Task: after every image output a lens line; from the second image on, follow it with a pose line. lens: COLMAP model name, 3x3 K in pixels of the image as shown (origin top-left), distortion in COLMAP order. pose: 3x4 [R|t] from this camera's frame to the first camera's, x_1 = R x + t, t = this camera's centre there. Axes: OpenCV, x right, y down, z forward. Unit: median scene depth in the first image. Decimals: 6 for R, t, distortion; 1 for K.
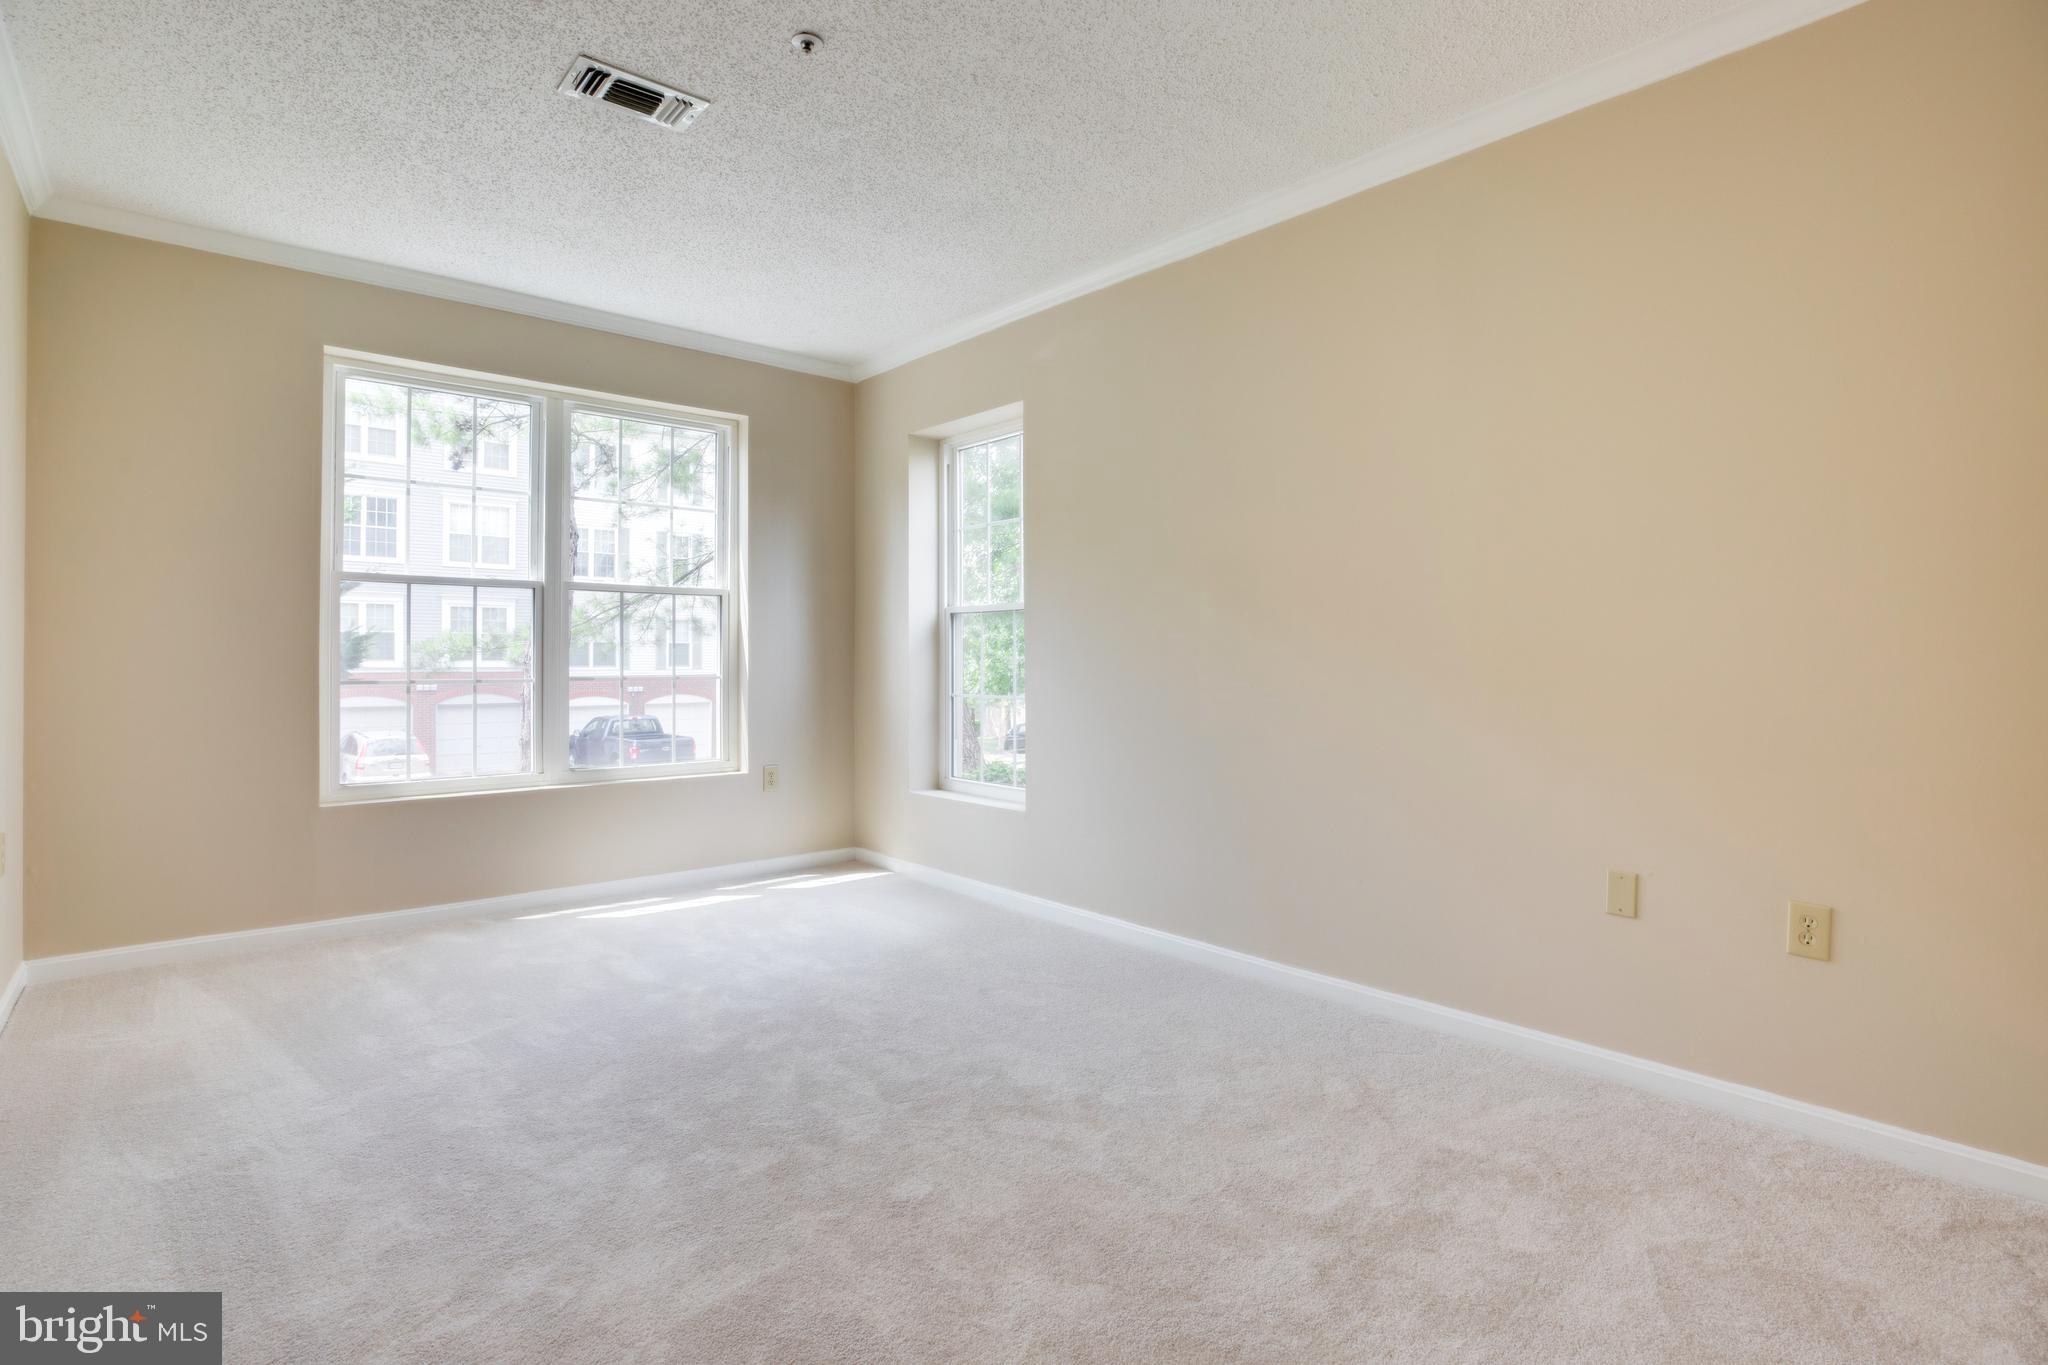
lens RADIAL K [[960.1, 0, 1024.8], [0, 960.1, 676.6], [0, 0, 1]] dist [-0.029545, 0.002587]
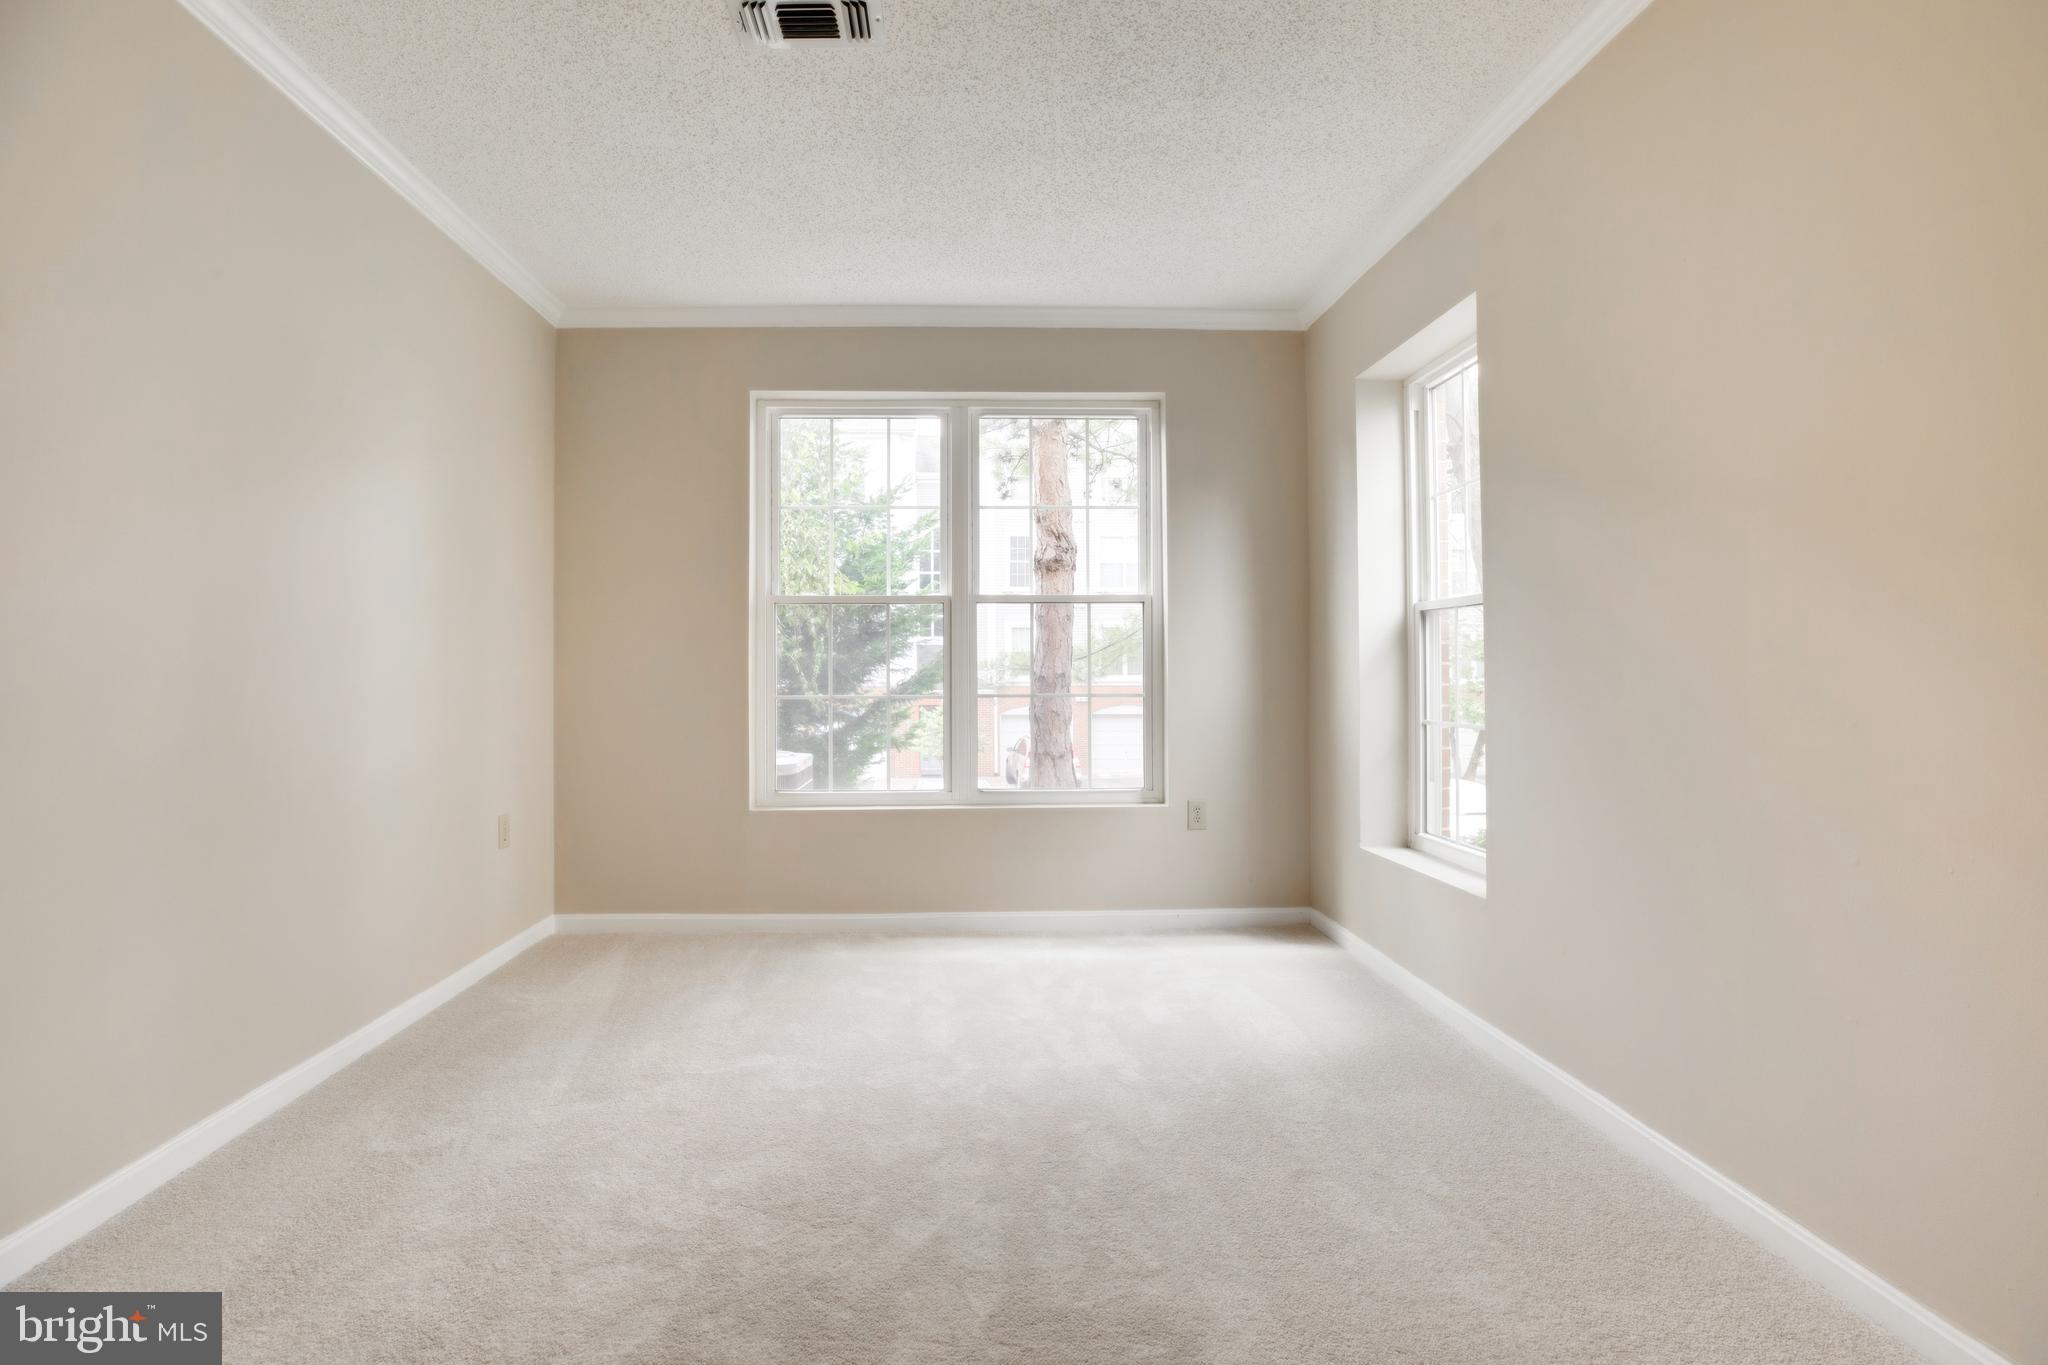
lens RADIAL K [[960.1, 0, 1022.4], [0, 960.1, 678.6], [0, 0, 1]] dist [-0.029545, 0.002587]
pose [[0.780230, -0.000648, -0.625492, 0.155327], [-0.007484, 0.999918, -0.010371, -0.004576], [0.625448, 0.012773, 0.780162, 0.258049]]
